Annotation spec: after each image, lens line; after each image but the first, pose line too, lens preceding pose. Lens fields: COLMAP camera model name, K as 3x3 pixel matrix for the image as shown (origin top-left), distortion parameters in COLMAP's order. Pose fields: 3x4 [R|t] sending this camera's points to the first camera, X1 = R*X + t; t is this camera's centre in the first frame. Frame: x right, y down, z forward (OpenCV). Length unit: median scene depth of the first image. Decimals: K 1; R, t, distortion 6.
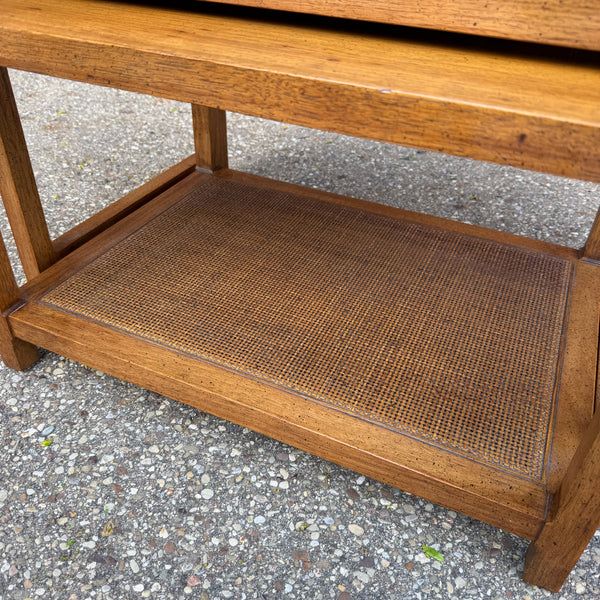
lens RADIAL K [[560.5, 0, 299.1], [0, 560.5, 302.9], [0, 0, 1]] dist [0.117806, -0.241142]
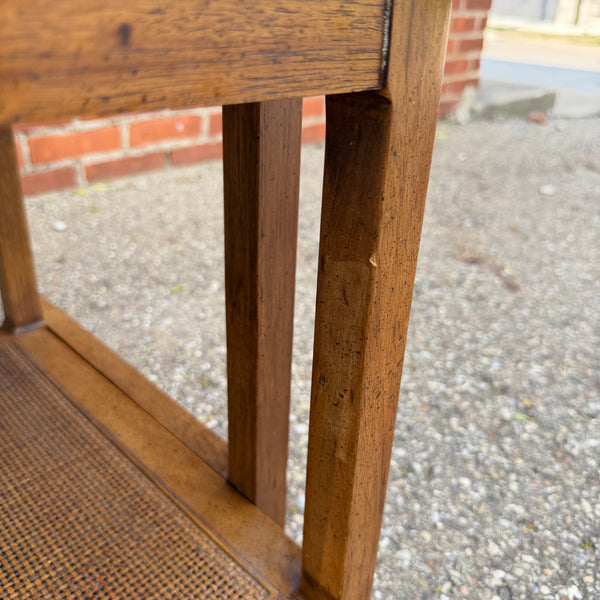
lens RADIAL K [[597.7, 0, 300.4], [0, 597.7, 296.5], [0, 0, 1]] dist [-0.045107, -0.004468]
pose [[0.351204, -0.428127, 0.832684, 0.002183], [0.548352, 0.814909, 0.187707, -0.077312], [-0.758924, 0.390680, 0.520964, 0.397208]]
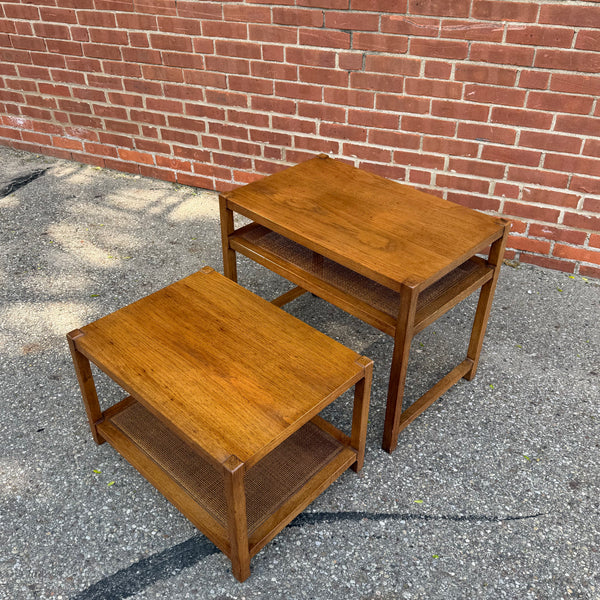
lens RADIAL K [[596.4, 0, 300.4], [0, 596.4, 299.5], [0, 0, 1]] dist [0.158300, -0.335672]
pose [[0.999813, -0.012071, -0.015094, -0.095450], [0.011533, 0.999313, -0.035226, -0.151811], [0.015509, 0.035046, 0.999265, -2.403405]]
